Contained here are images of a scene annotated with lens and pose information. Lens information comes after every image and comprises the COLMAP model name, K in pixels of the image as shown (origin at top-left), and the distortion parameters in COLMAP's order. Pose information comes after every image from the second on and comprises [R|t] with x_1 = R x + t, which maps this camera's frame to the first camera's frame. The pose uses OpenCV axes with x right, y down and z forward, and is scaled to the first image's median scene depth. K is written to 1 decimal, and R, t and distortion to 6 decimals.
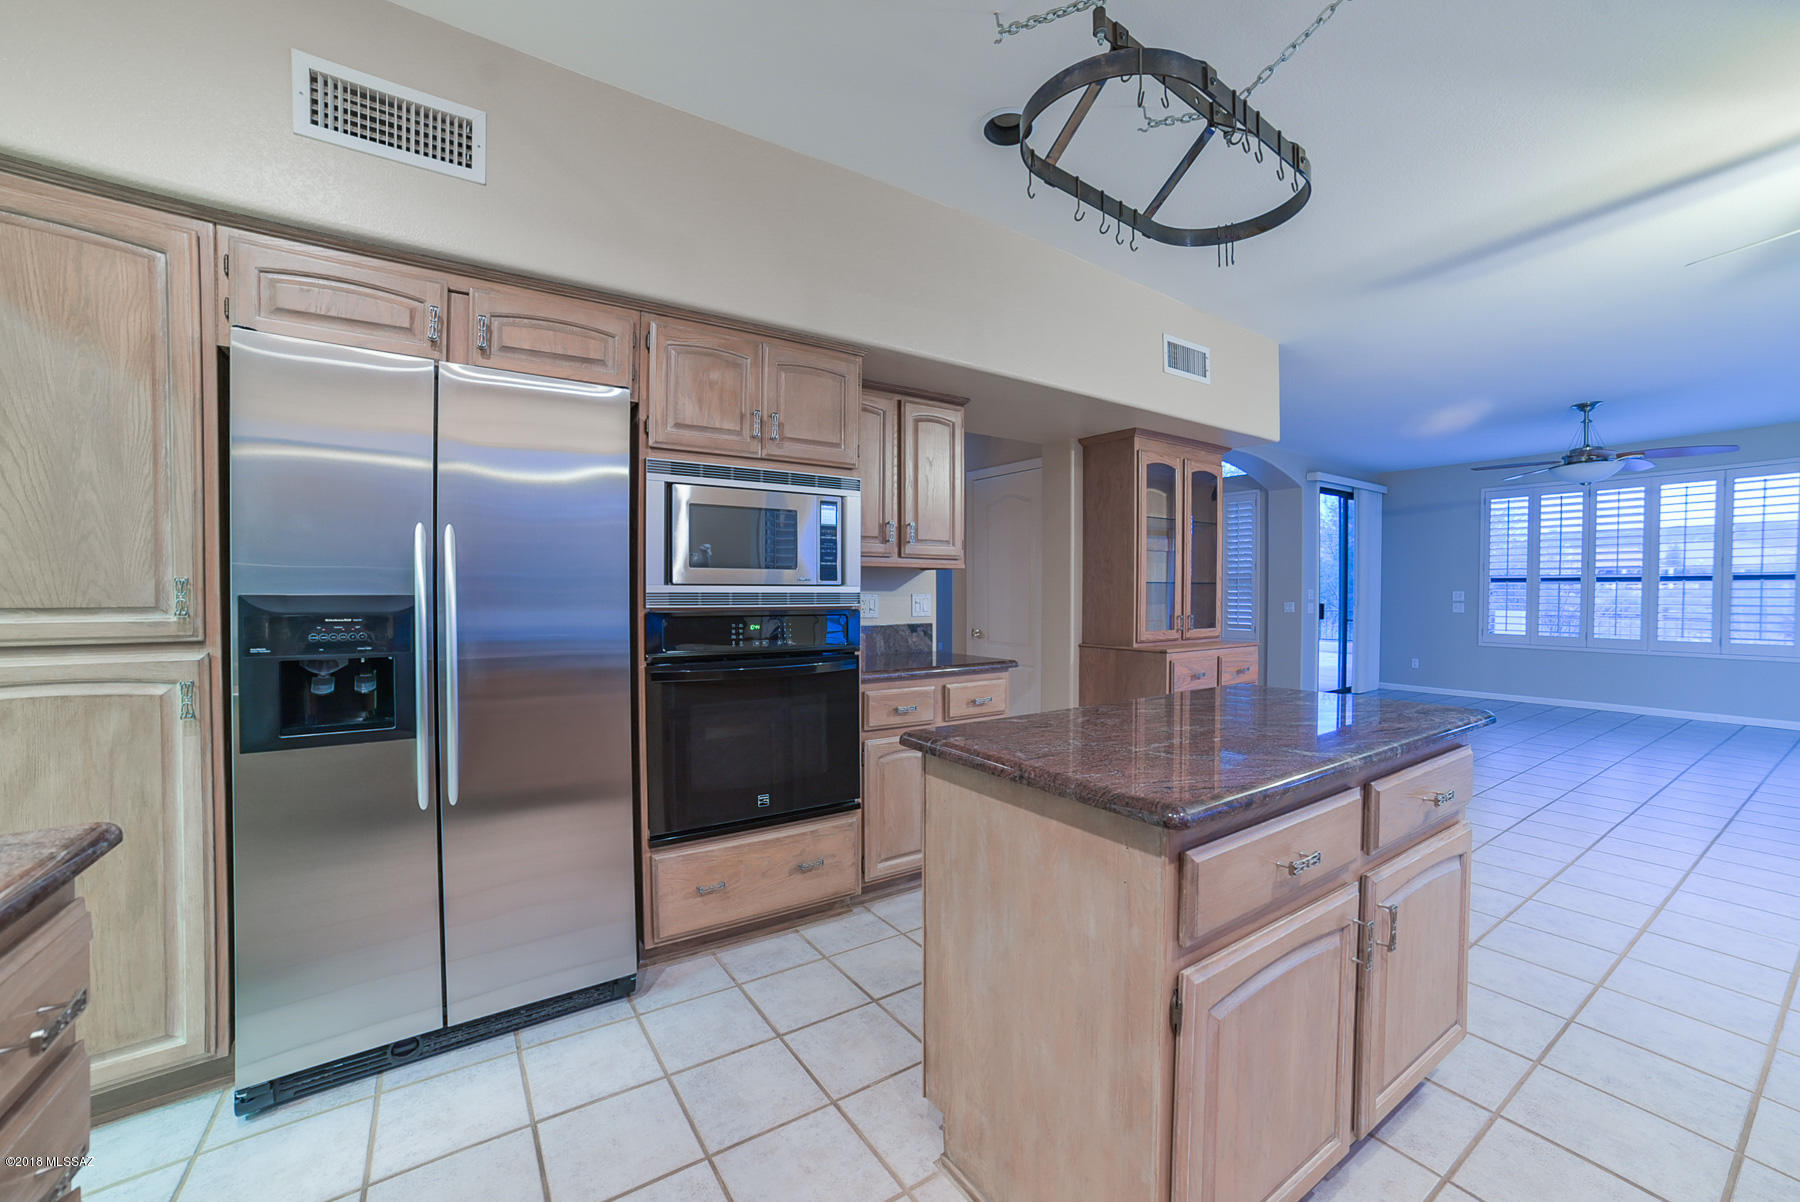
lens RADIAL K [[714.6, 0, 897.1], [0, 714.6, 604.4], [0, 0, 1]] dist [-0.087606, 0.036800]
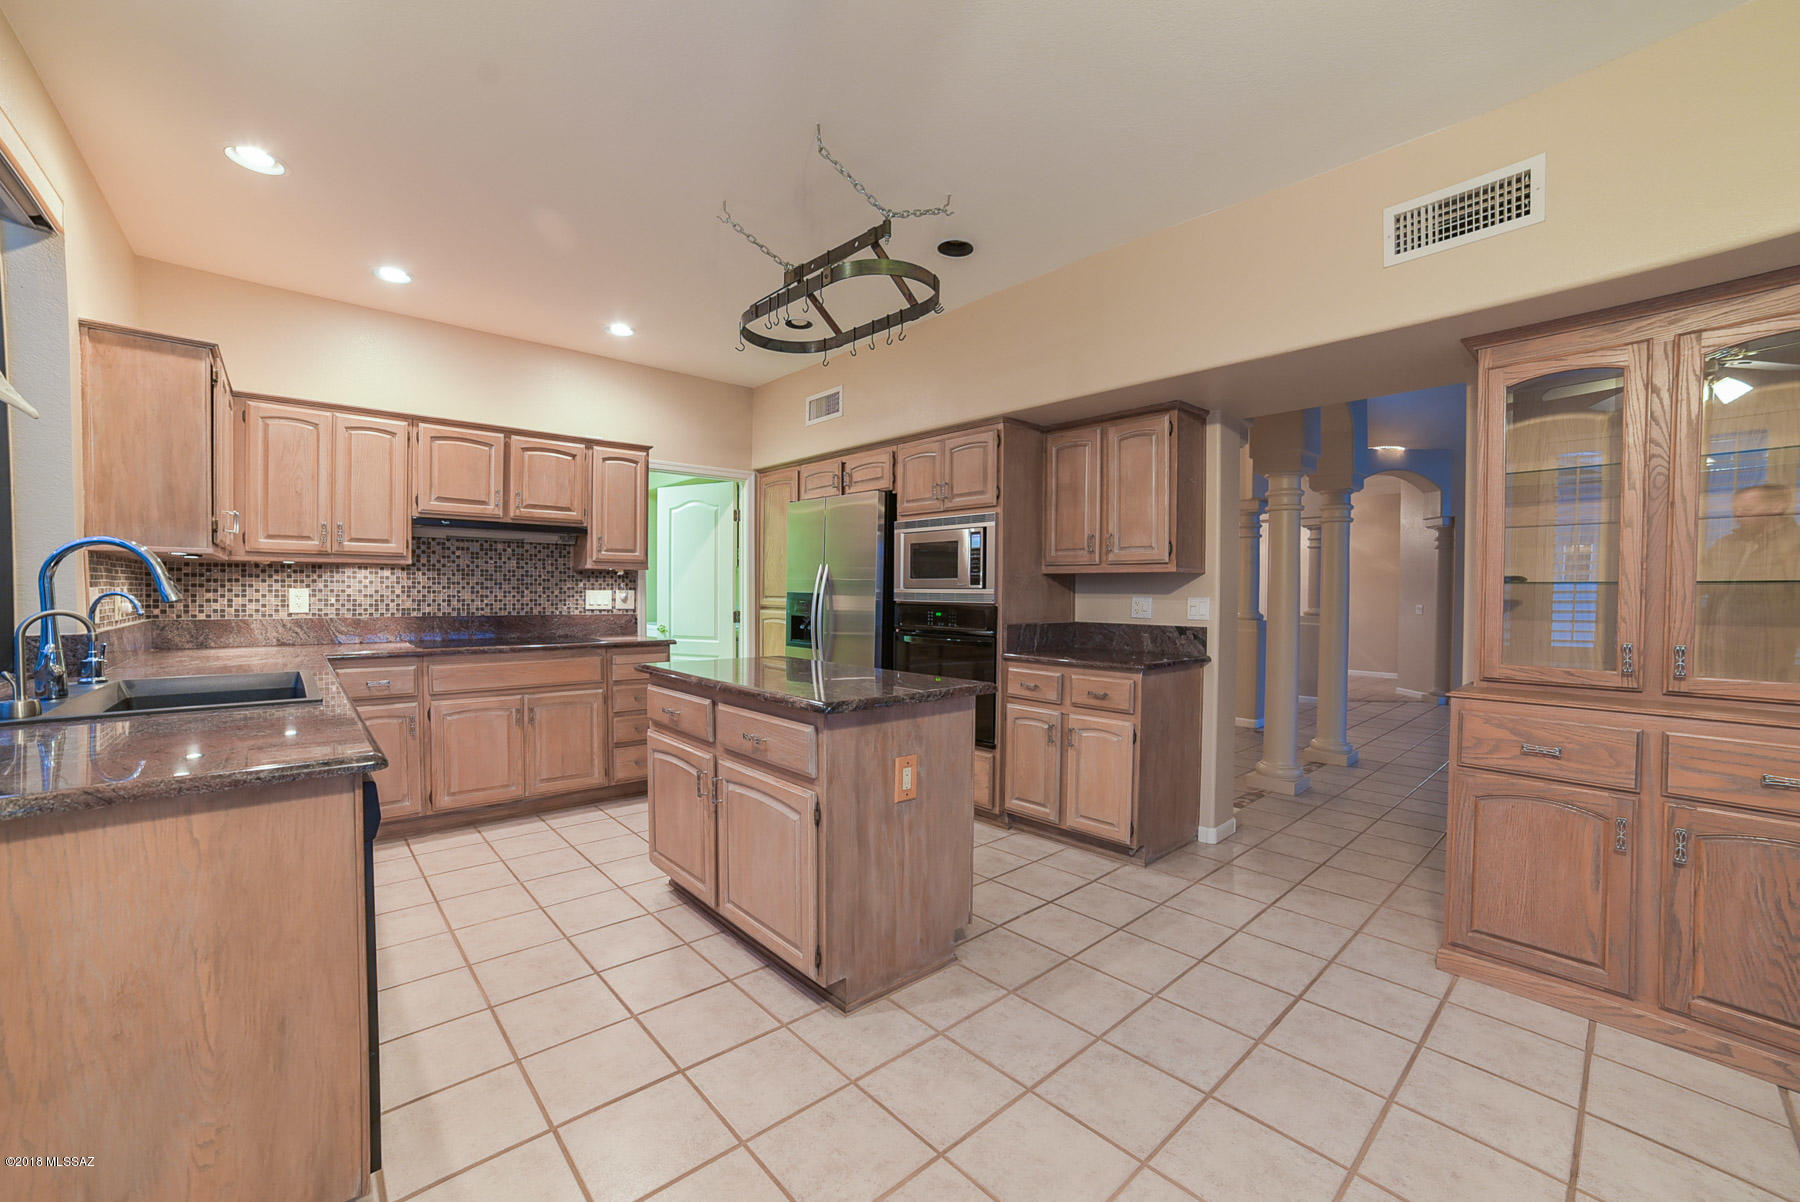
lens RADIAL K [[714.6, 0, 897.1], [0, 714.6, 604.4], [0, 0, 1]] dist [-0.087606, 0.036800]
pose [[0.142800, 0.019176, -0.989566, 1.341239], [-0.025496, 0.999552, 0.015690, -0.013389], [0.989423, 0.022989, 0.143225, 0.631070]]
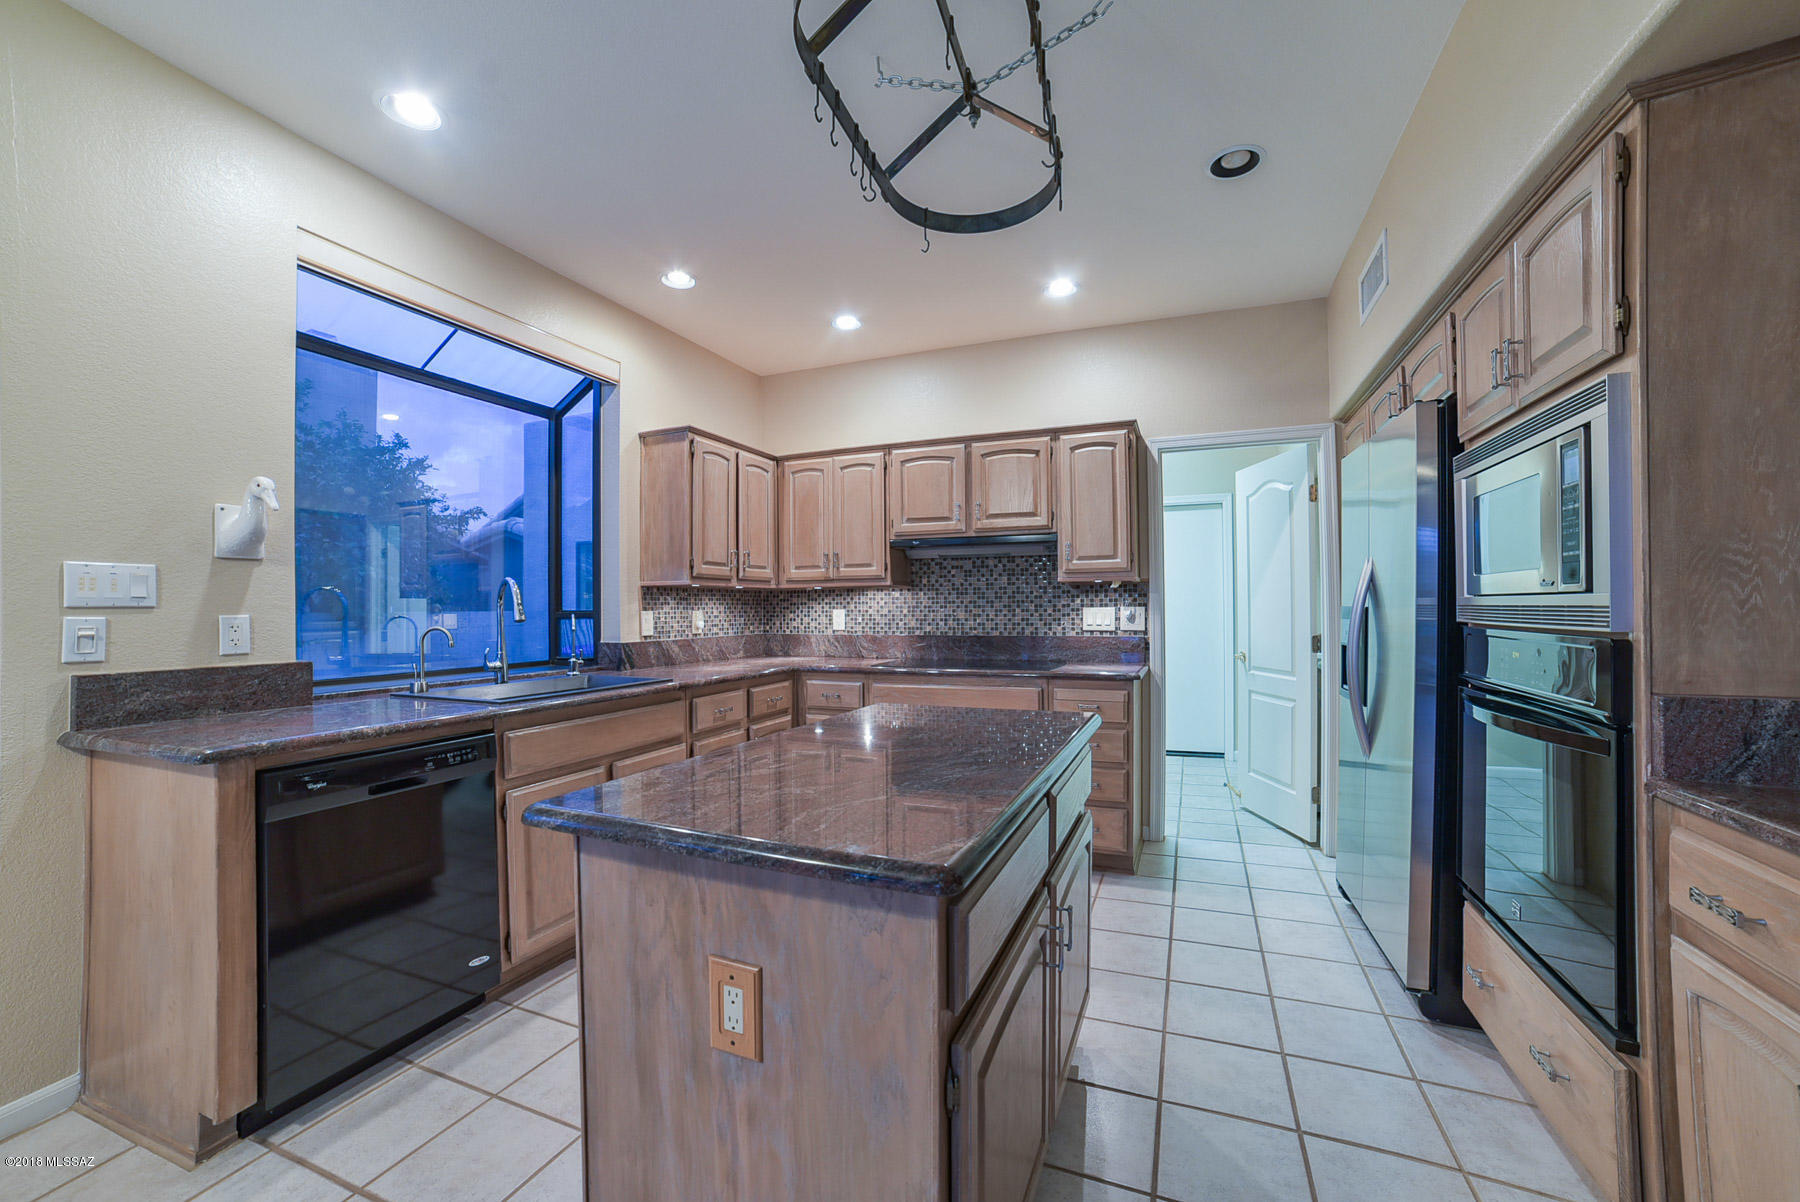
lens RADIAL K [[716.7, 0, 900.0], [0, 716.7, 601.0], [0, 0, 1]] dist [-0.097484, 0.036761]
pose [[-0.828870, 0.000986, -0.559440, 0.636063], [-0.001548, 0.999991, 0.004057, -0.020716], [0.559439, 0.004229, -0.828861, 1.143944]]
